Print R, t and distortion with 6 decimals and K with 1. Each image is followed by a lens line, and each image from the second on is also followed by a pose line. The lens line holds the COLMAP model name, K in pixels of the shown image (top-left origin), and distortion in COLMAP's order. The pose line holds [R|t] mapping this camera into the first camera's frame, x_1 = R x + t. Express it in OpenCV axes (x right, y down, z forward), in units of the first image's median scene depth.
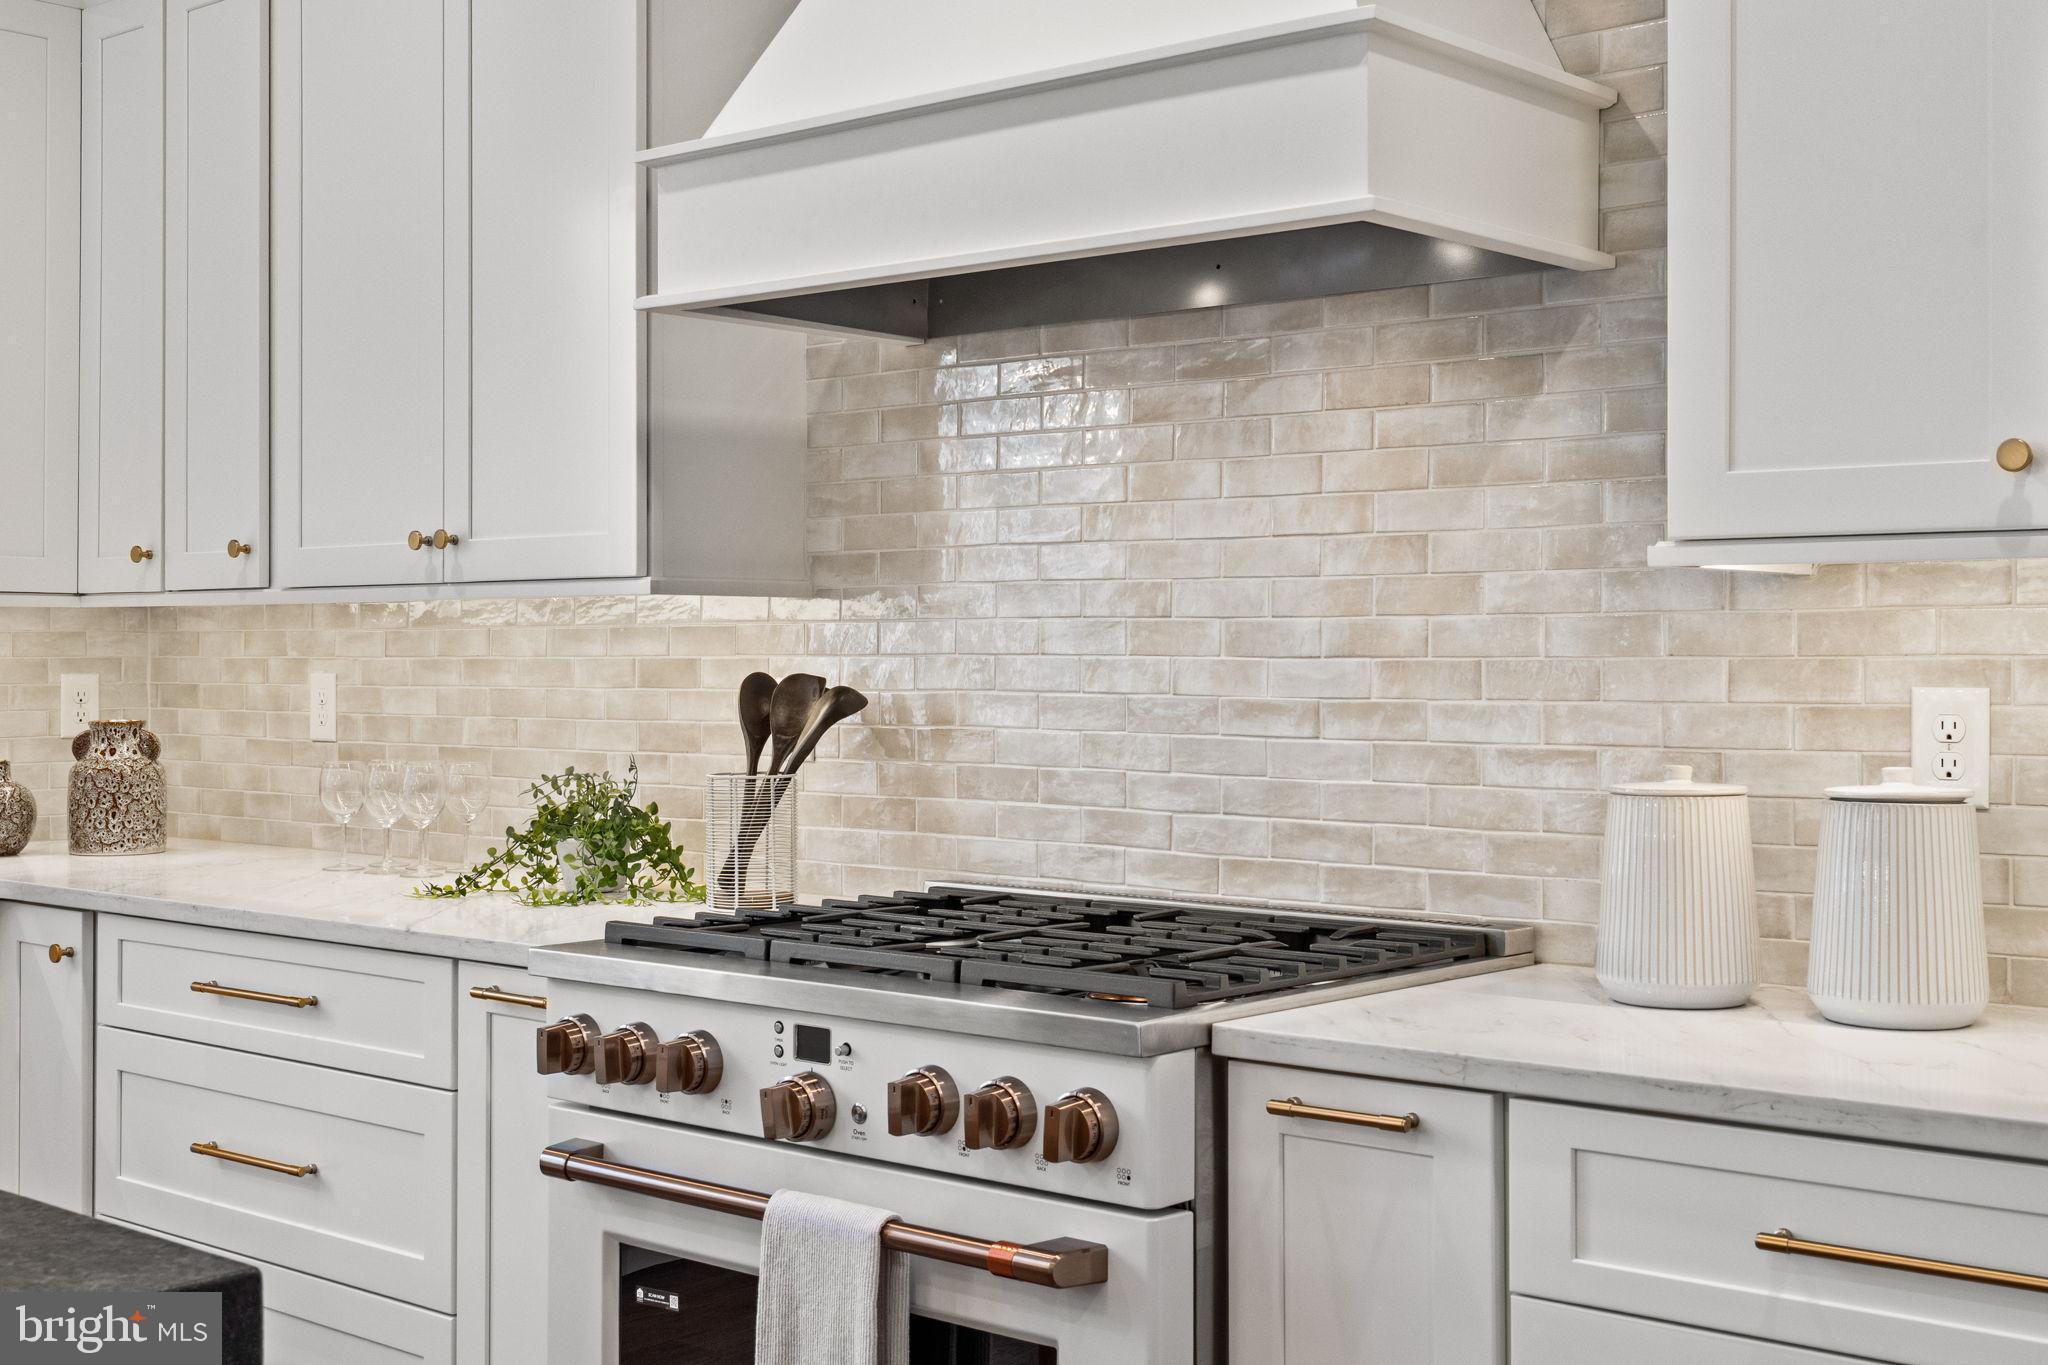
lens RADIAL K [[2430.2, 0, 1025.8], [0, 2430.2, 675.2], [0, 0, 1]] dist [-0.008149, 0.000000]
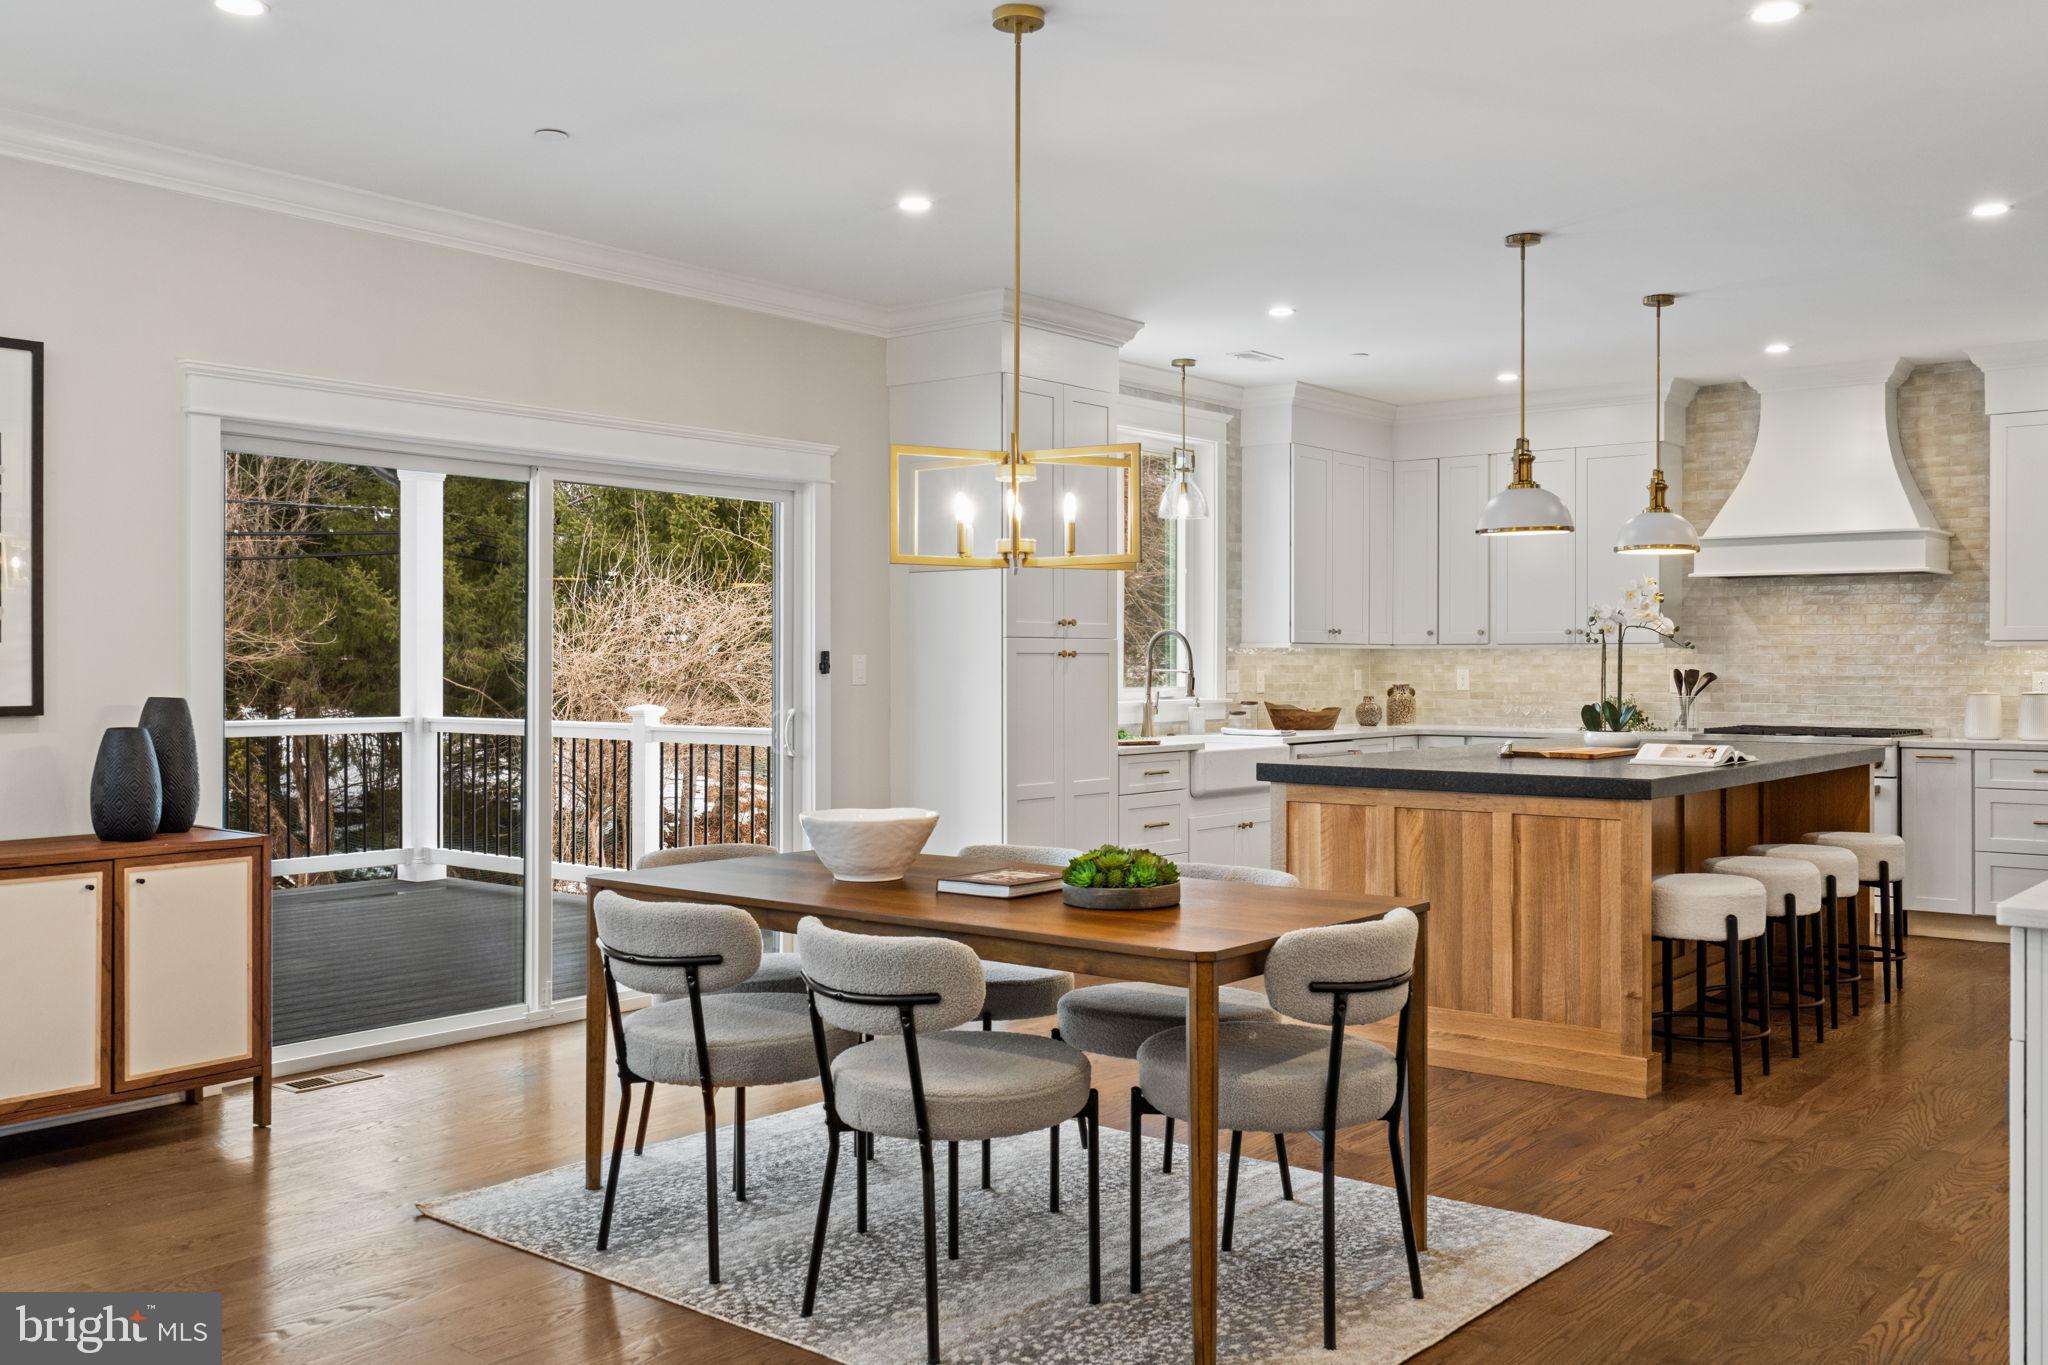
lens RADIAL K [[1795.6, 0, 1016.5], [0, 1795.6, 673.1], [0, 0, 1]] dist [0.013917, -0.002930]
pose [[0.999748, 0.001128, 0.022399, -1.310072], [-0.001083, 0.999997, -0.002026, 0.013516], [-0.022401, 0.002001, 0.999747, -1.896984]]
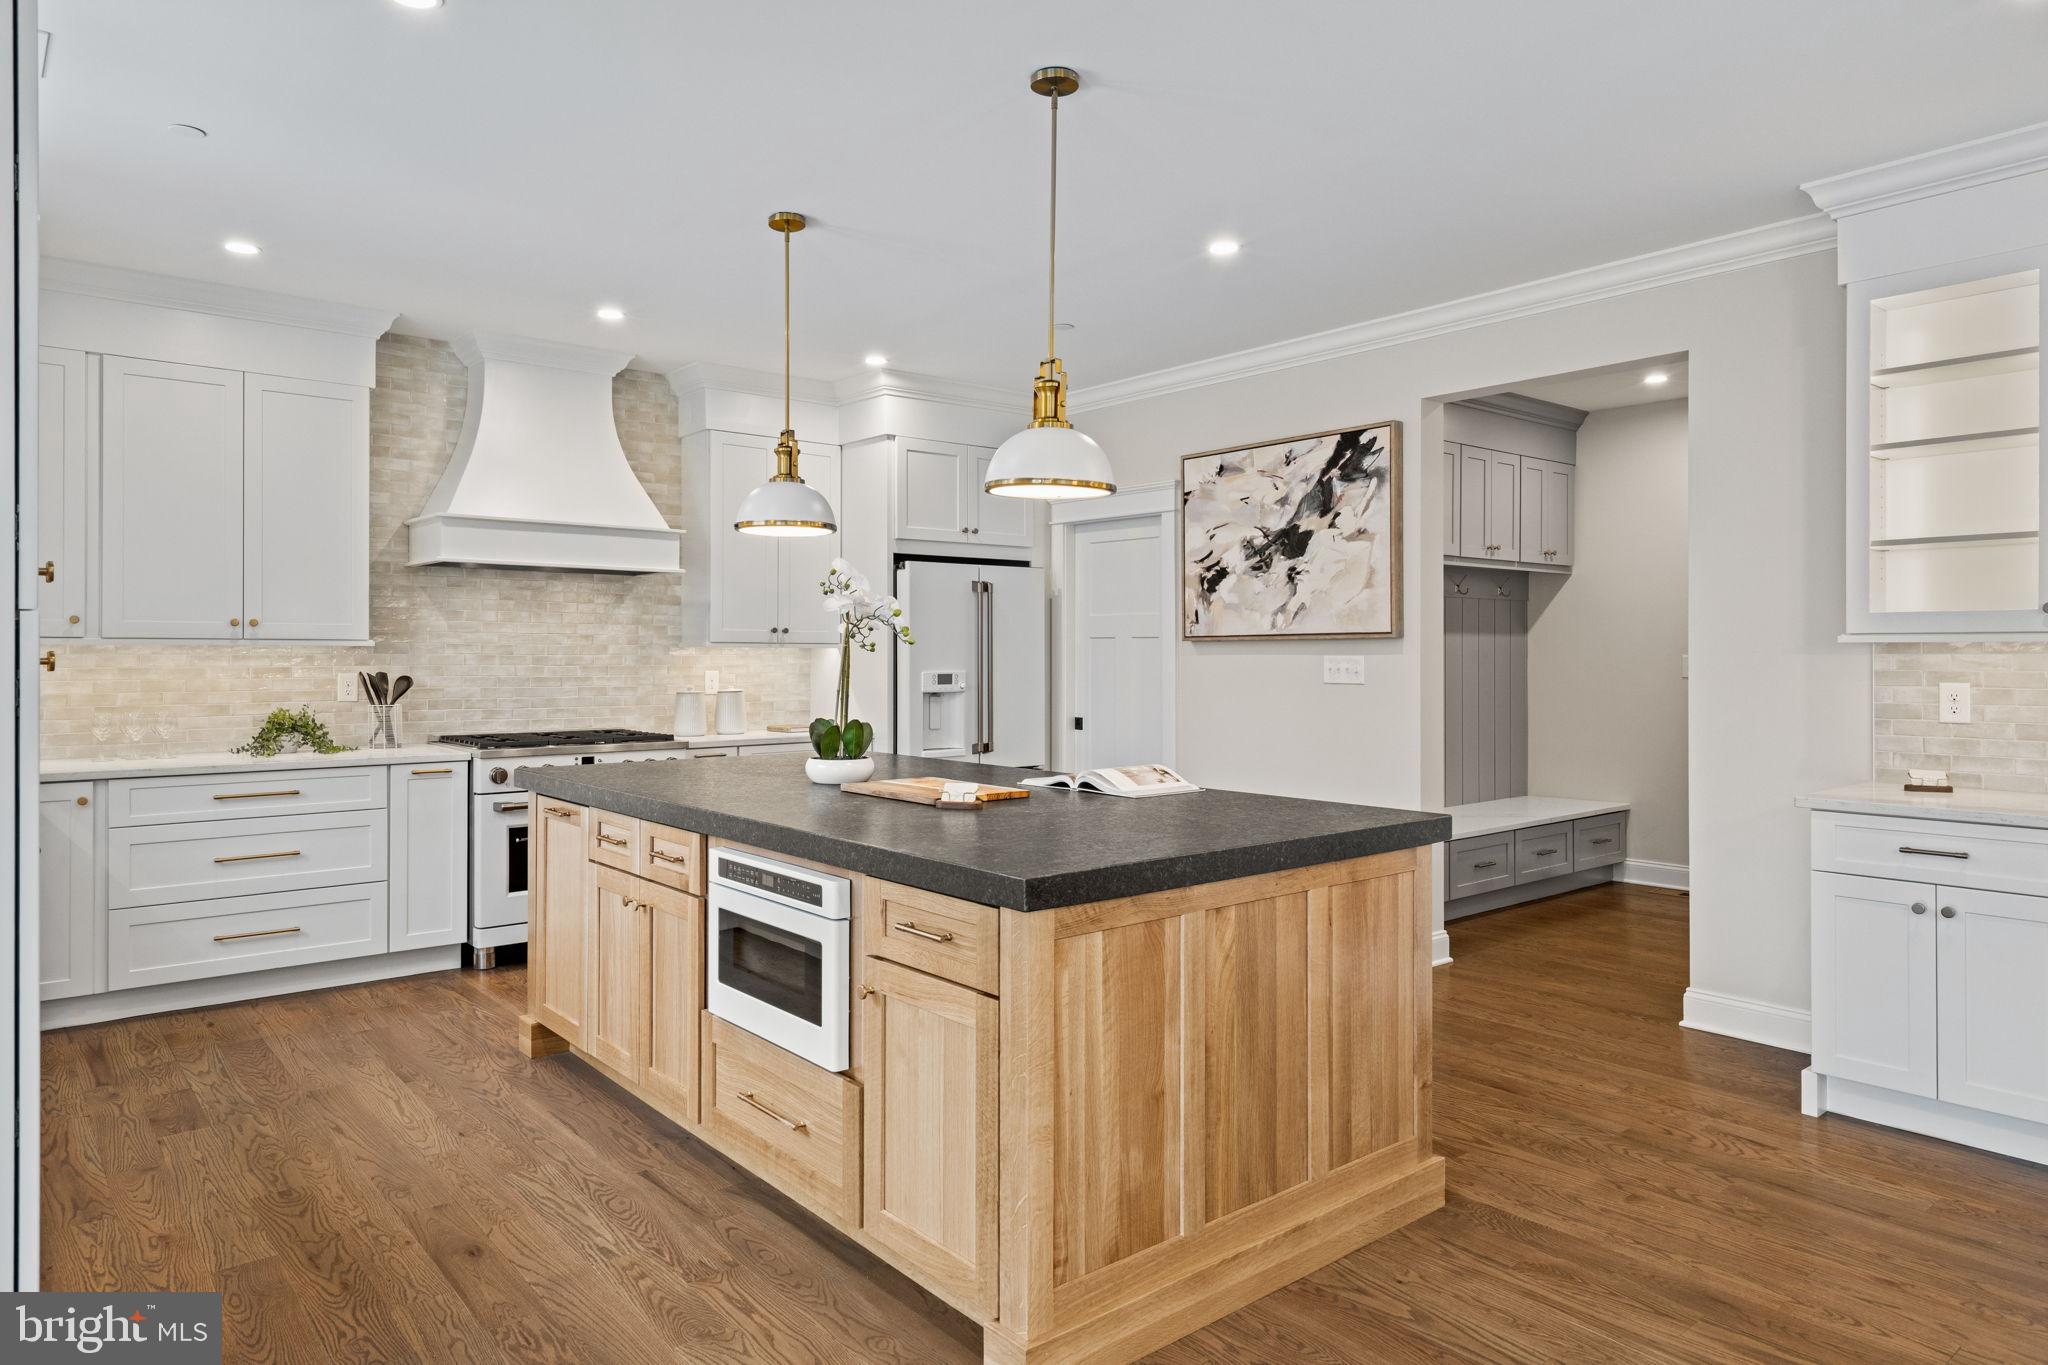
lens RADIAL K [[1270.3, 0, 1020.4], [0, 1270.3, 667.0], [0, 0, 1]] dist [0.003807, 0.005333]
pose [[0.167671, -0.008163, 0.985809, -1.697905], [0.006568, 0.999953, 0.007163, -0.014250], [-0.985821, 0.005274, 0.167717, -0.063783]]
